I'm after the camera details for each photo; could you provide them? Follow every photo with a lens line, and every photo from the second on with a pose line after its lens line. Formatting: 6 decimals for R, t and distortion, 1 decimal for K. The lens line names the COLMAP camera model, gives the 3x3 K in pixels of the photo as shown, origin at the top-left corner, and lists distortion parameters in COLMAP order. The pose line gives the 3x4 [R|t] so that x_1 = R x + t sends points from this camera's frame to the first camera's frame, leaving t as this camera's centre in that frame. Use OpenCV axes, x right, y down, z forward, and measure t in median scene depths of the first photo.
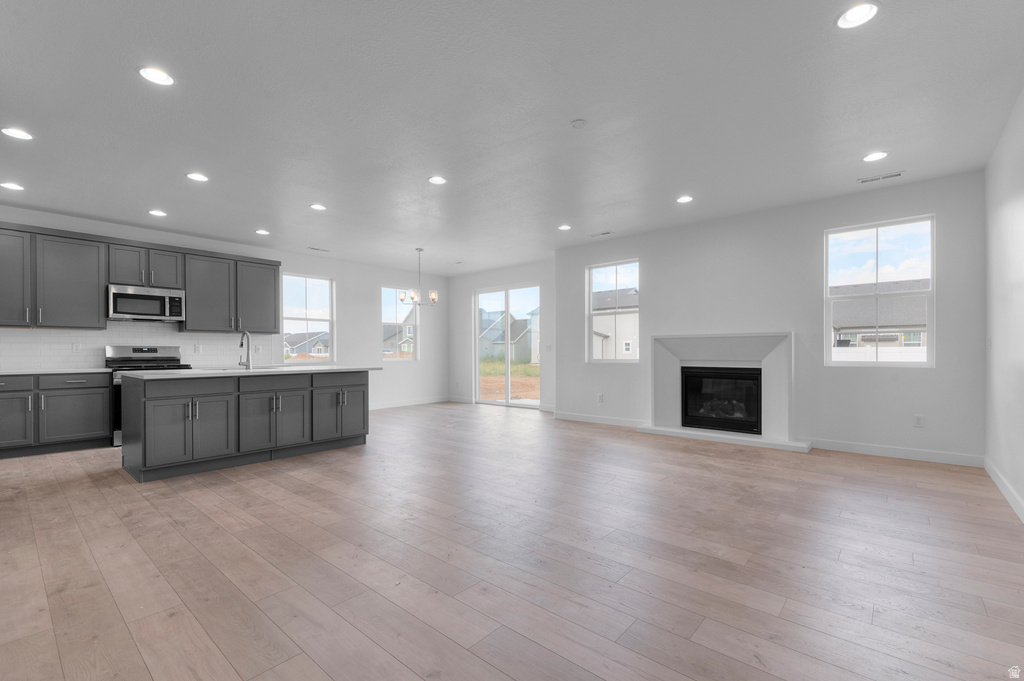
lens RADIAL K [[448.5, 0, 519.4], [0, 448.5, 349.8], [0, 0, 1]] dist [0.008272, -0.004359]
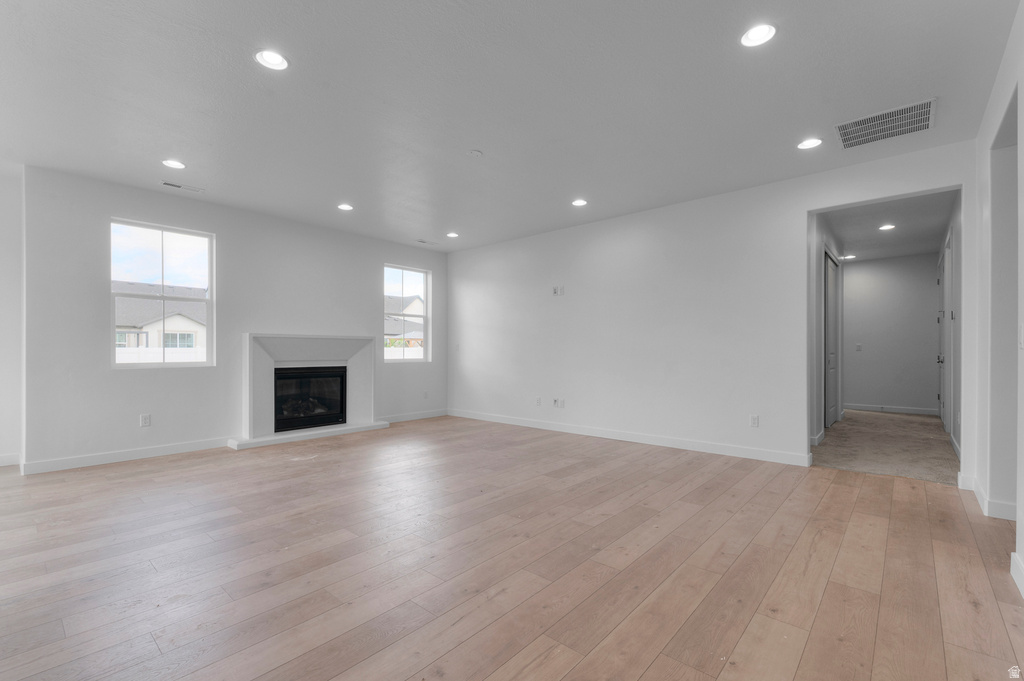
lens RADIAL K [[448.5, 0, 516.3], [0, 448.5, 345.2], [0, 0, 1]] dist [0.008272, -0.004359]
pose [[0.004623, 0.016587, 0.999852, -0.609649], [-0.003681, 0.999856, -0.016570, 0.004041], [-0.999983, -0.003604, 0.004683, 0.535625]]
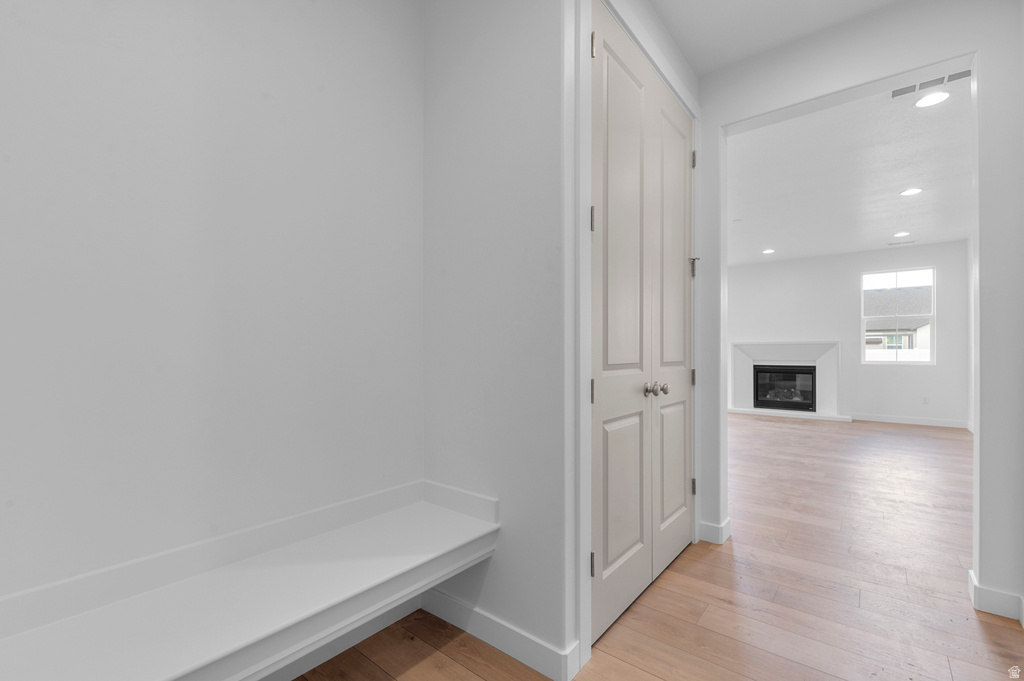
lens RADIAL K [[448.5, 0, 512.3], [0, 448.5, 350.3], [0, 0, 1]] dist [0.008272, -0.004359]
pose [[0.999725, 0.001497, 0.023405, -0.458078], [-0.001470, 0.999998, -0.001184, -0.005843], [-0.023406, 0.001149, 0.999725, -0.412754]]
